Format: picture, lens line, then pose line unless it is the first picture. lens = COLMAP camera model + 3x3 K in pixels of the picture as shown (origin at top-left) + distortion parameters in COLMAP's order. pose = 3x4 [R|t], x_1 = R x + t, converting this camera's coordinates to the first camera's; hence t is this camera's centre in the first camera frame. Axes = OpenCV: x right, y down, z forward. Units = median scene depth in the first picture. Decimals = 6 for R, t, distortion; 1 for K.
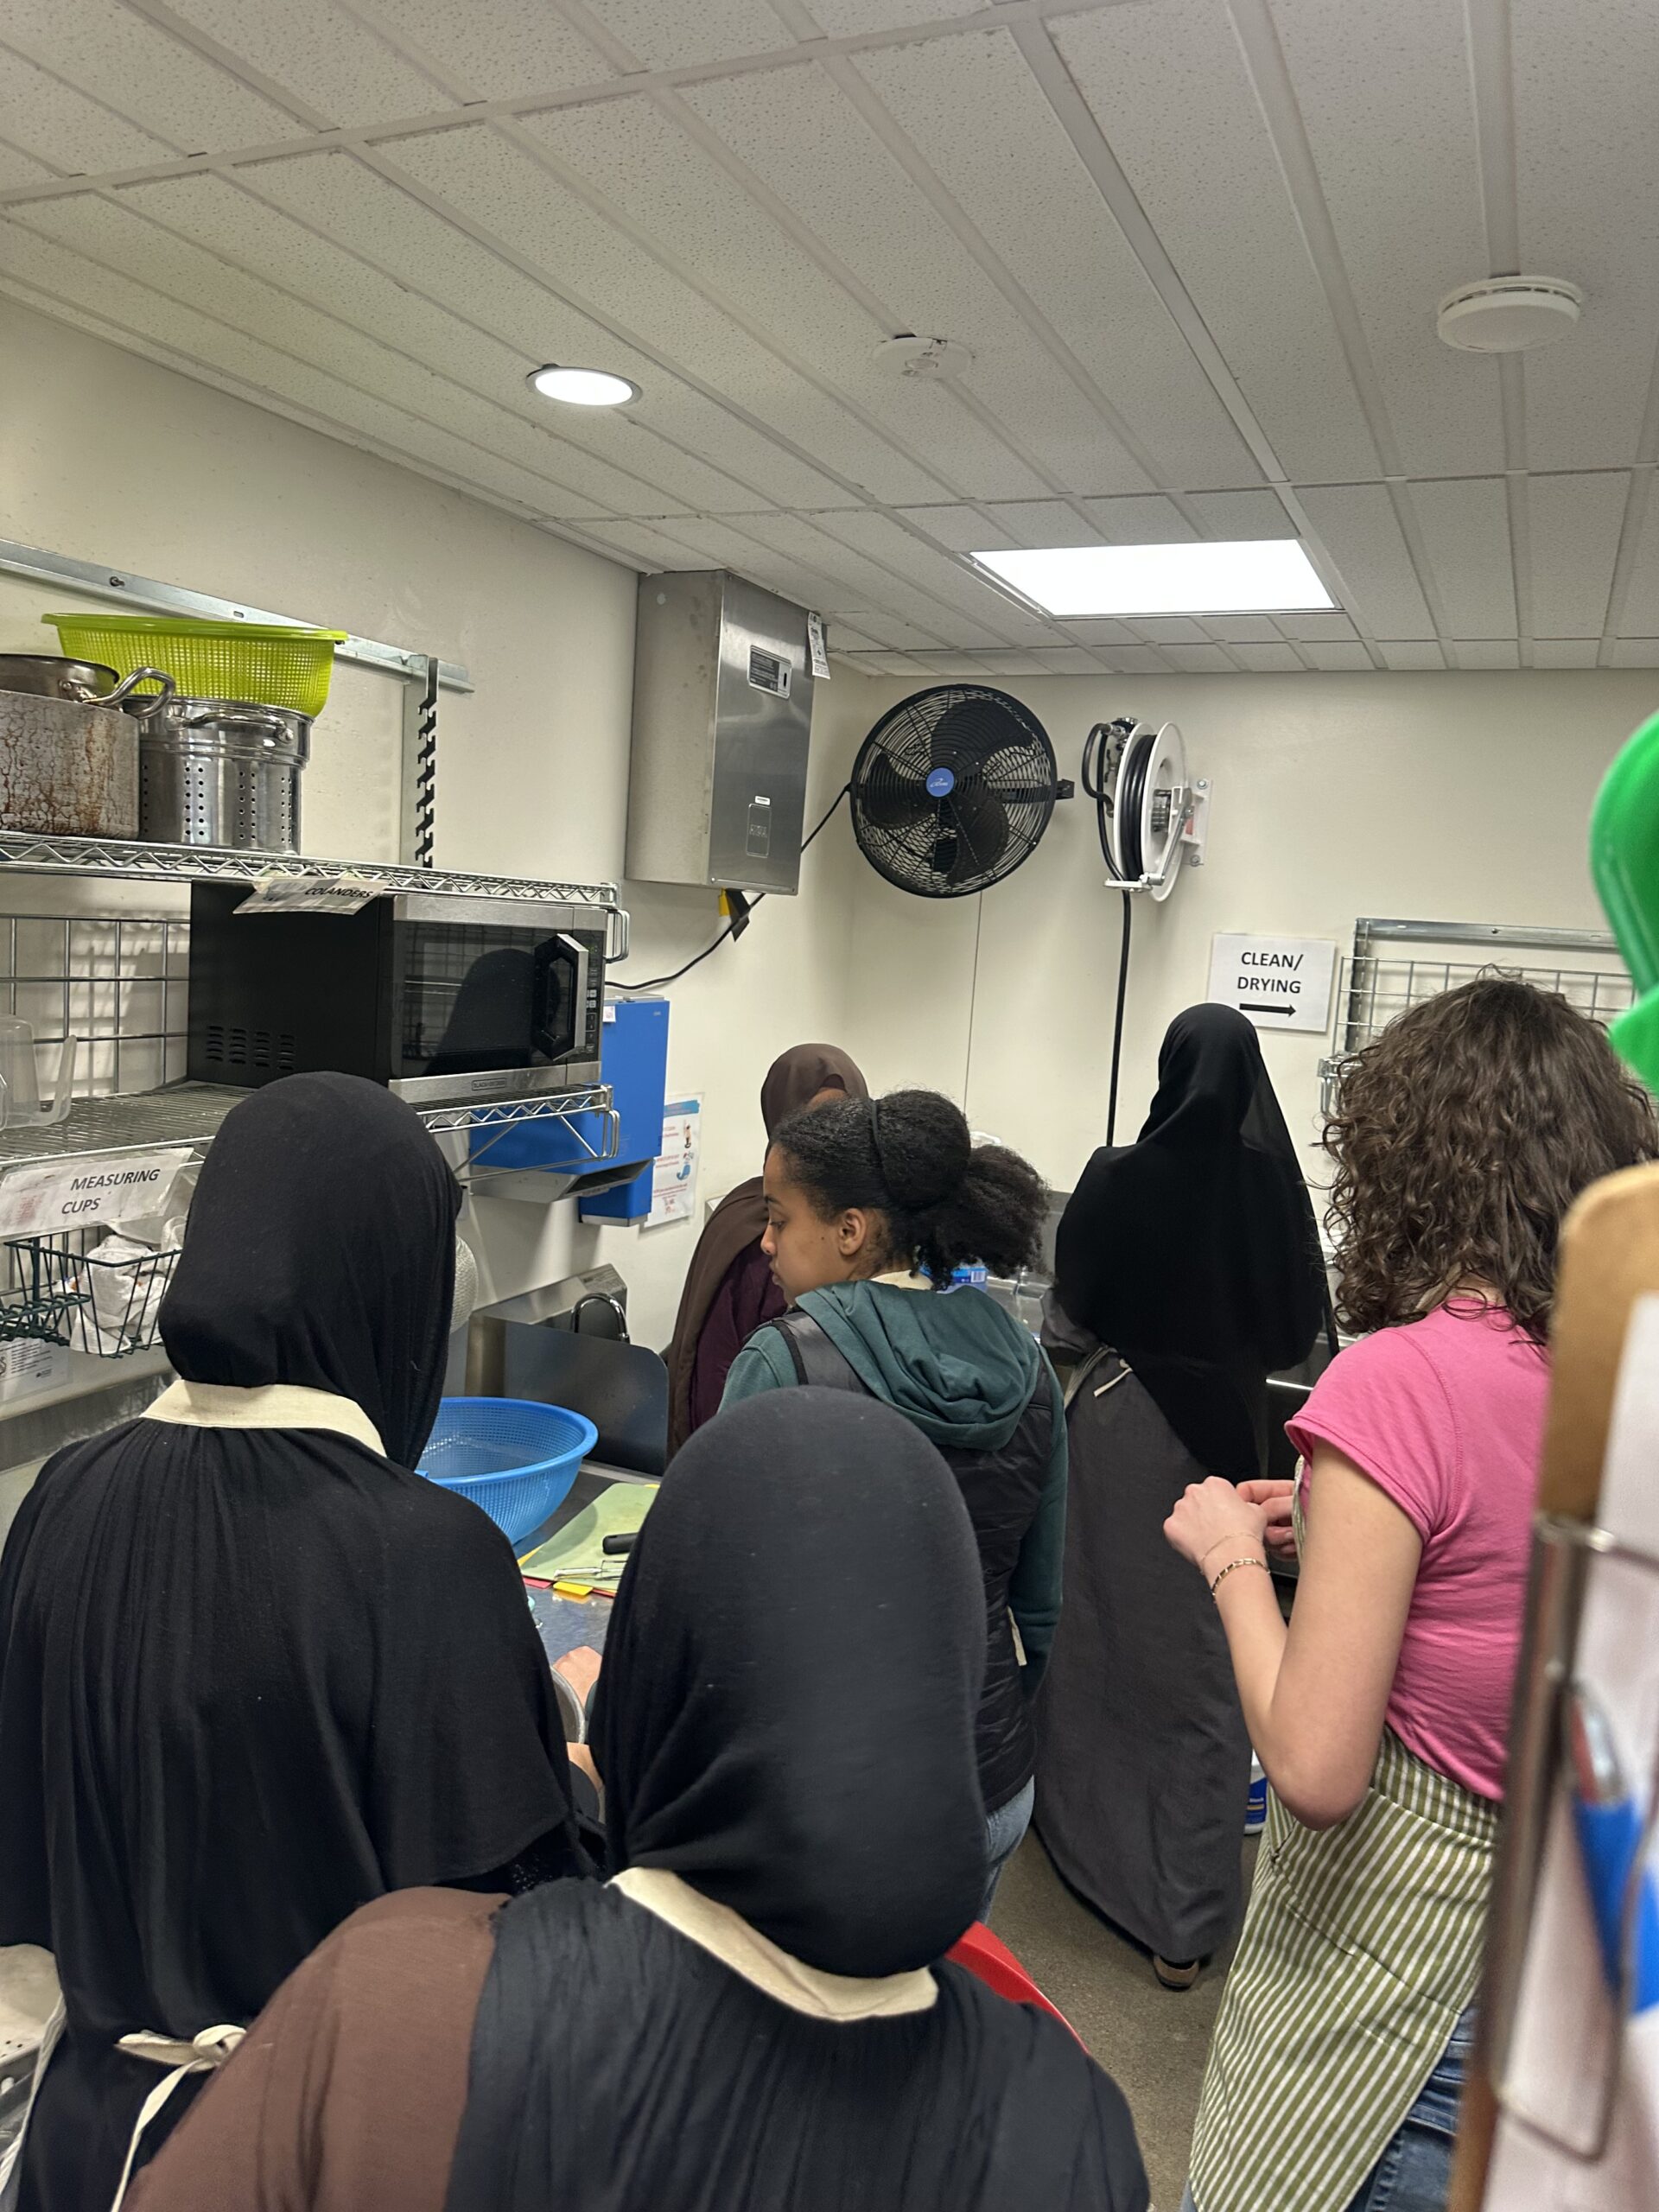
lens RADIAL K [[1577.4, 0, 833.7], [0, 1577.4, 1091.7], [0, 0, 1]] dist [-0.005977, -0.011770]
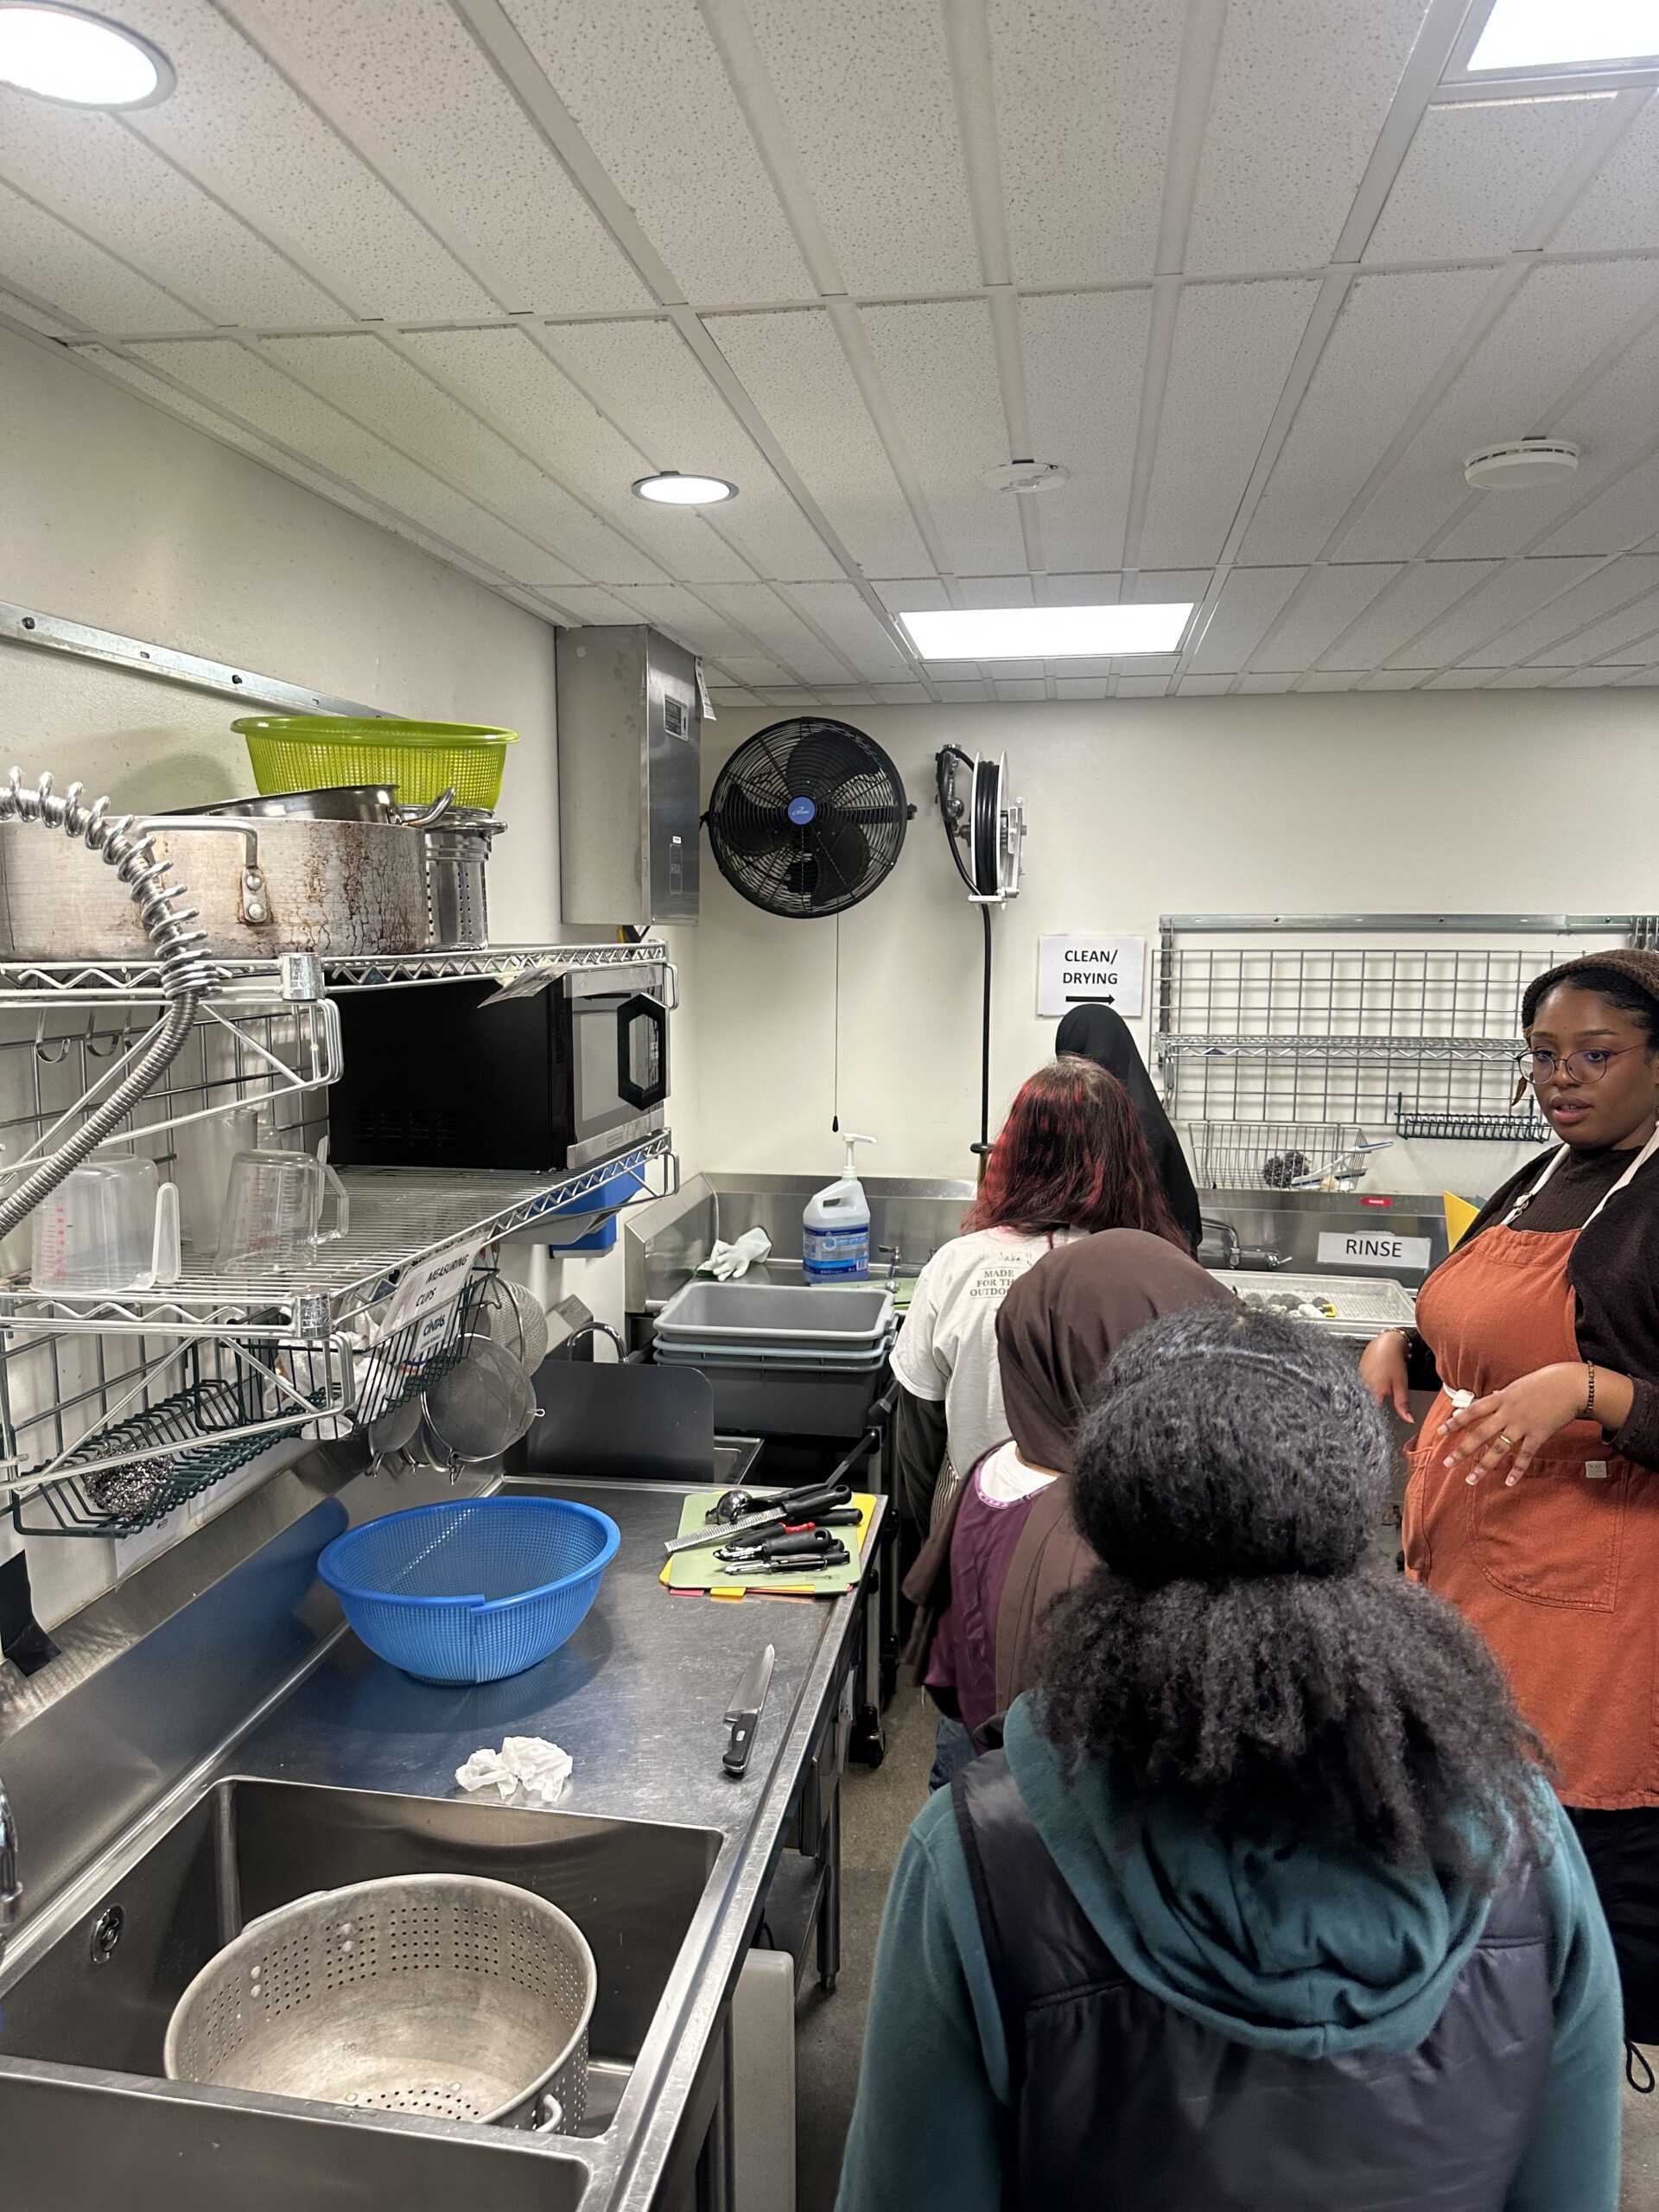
lens RADIAL K [[1577.4, 0, 820.3], [0, 1577.4, 1121.7], [0, 0, 1]] dist [-0.005977, -0.011770]
pose [[0.962254, -0.092069, 0.256108, -0.222869], [0.083949, 0.995564, 0.042484, -0.032079], [-0.258883, -0.019381, 0.965714, -0.041700]]
